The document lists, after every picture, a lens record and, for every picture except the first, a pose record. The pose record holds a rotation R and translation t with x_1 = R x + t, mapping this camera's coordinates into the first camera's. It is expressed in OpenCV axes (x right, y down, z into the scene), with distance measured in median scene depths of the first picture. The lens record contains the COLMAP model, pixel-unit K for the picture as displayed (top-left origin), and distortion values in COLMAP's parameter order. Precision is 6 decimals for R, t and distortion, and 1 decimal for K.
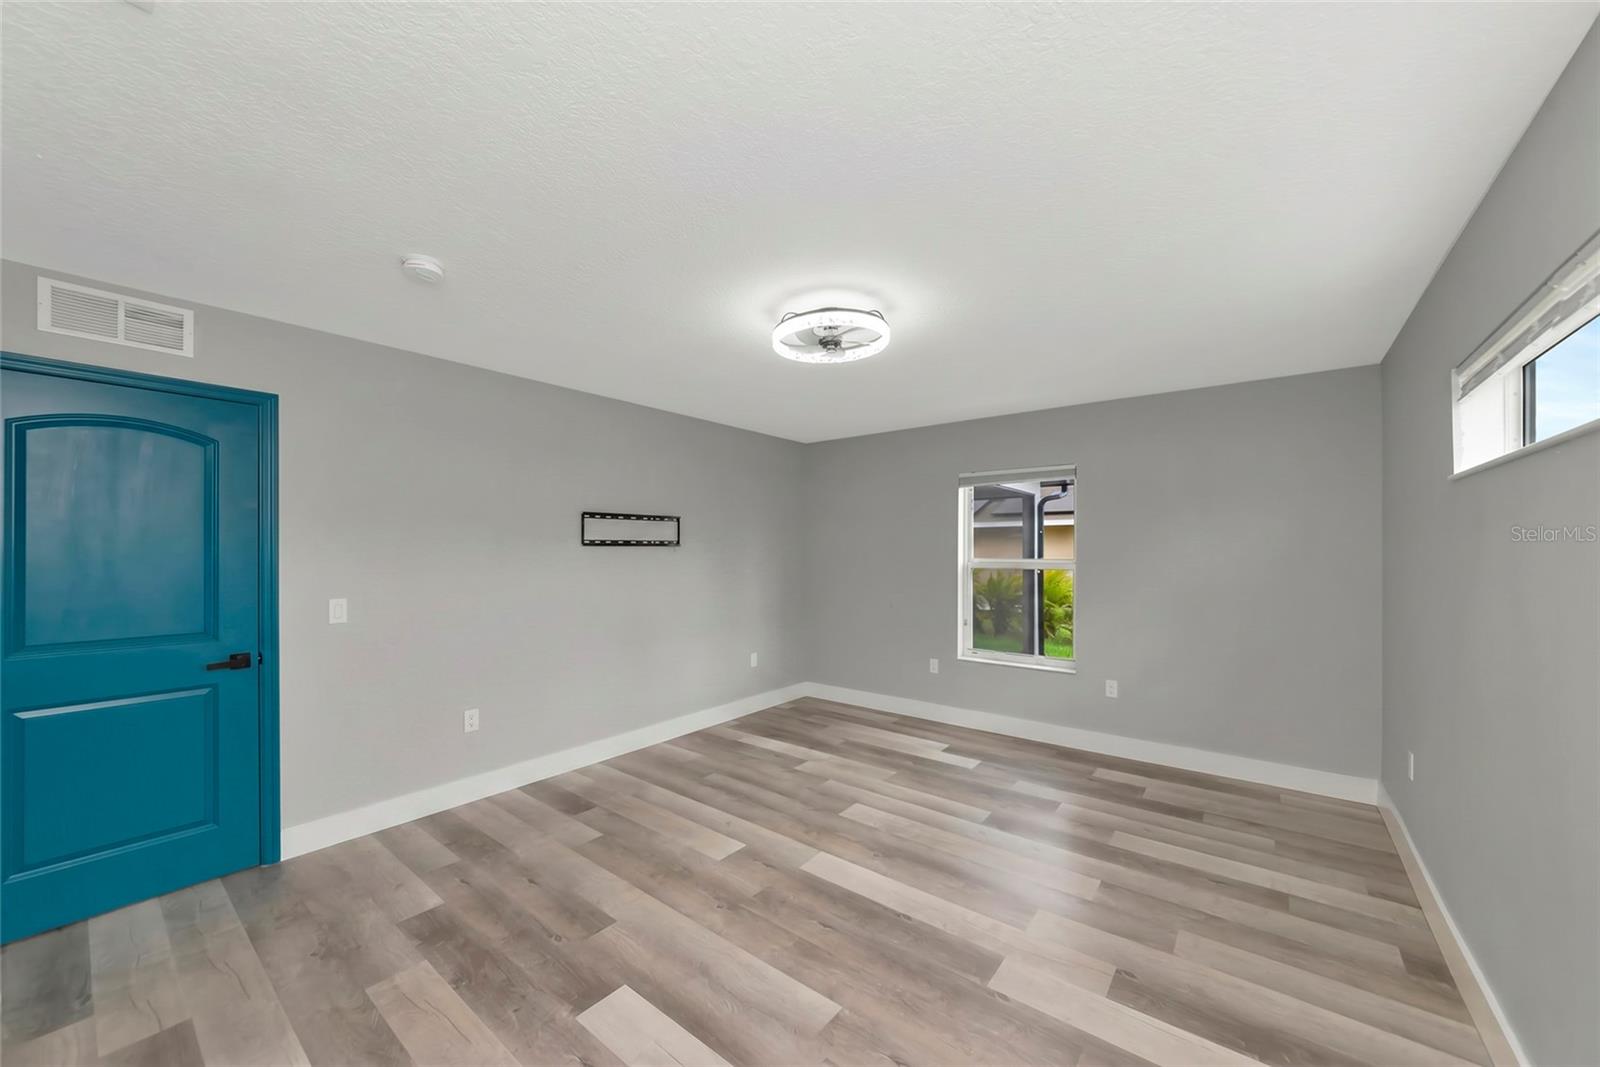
lens RADIAL K [[588.8, 0, 793.4], [0, 588.8, 549.2], [0, 0, 1]] dist [0.001021, -0.000194]
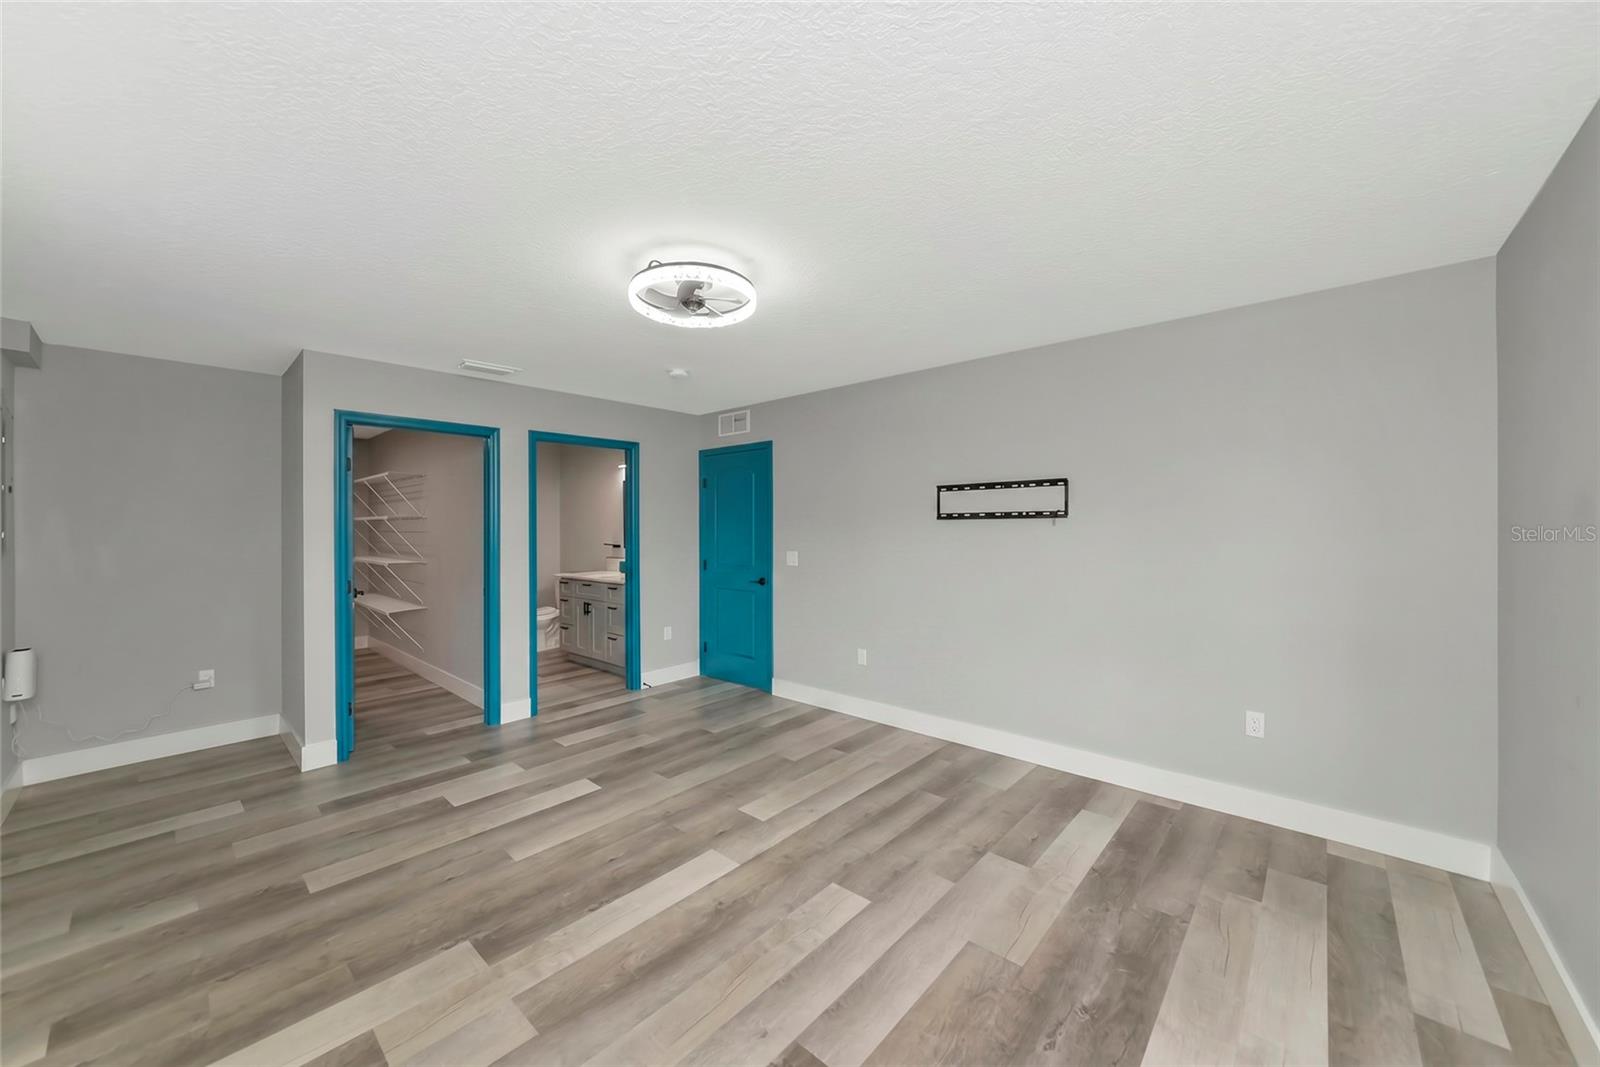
lens RADIAL K [[588.8, 0, 796.4], [0, 588.8, 524.7], [0, 0, 1]] dist [0.001021, -0.000194]
pose [[-0.051486, 0.001281, -0.998673, 0.805679], [0.008786, 0.999961, 0.000830, 0.000307], [0.998635, -0.008731, -0.051495, 0.983596]]
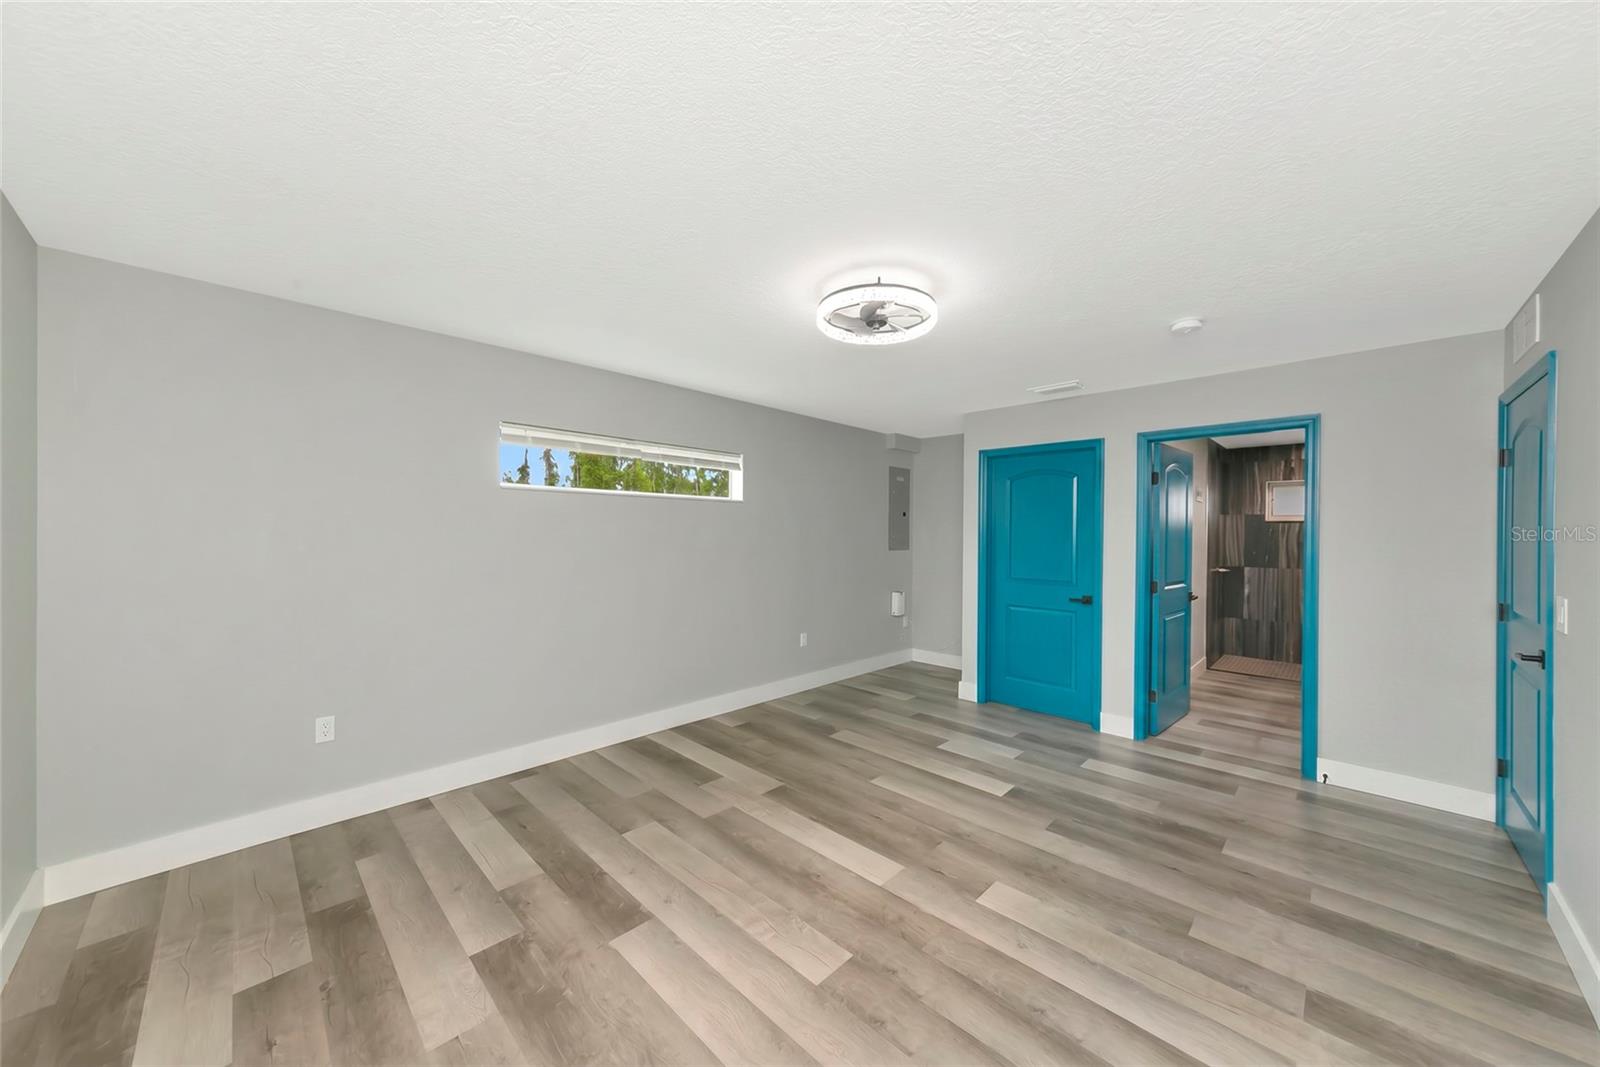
lens RADIAL K [[570.8, 0, 804.3], [0, 570.8, 529.7], [0, 0, 1]] dist [0.003122, 0.000617]
pose [[-0.996080, -0.009426, 0.087955, 0.078056], [-0.010124, 0.999921, -0.007496, 0.004754], [-0.087877, -0.008357, -0.996096, 1.591662]]
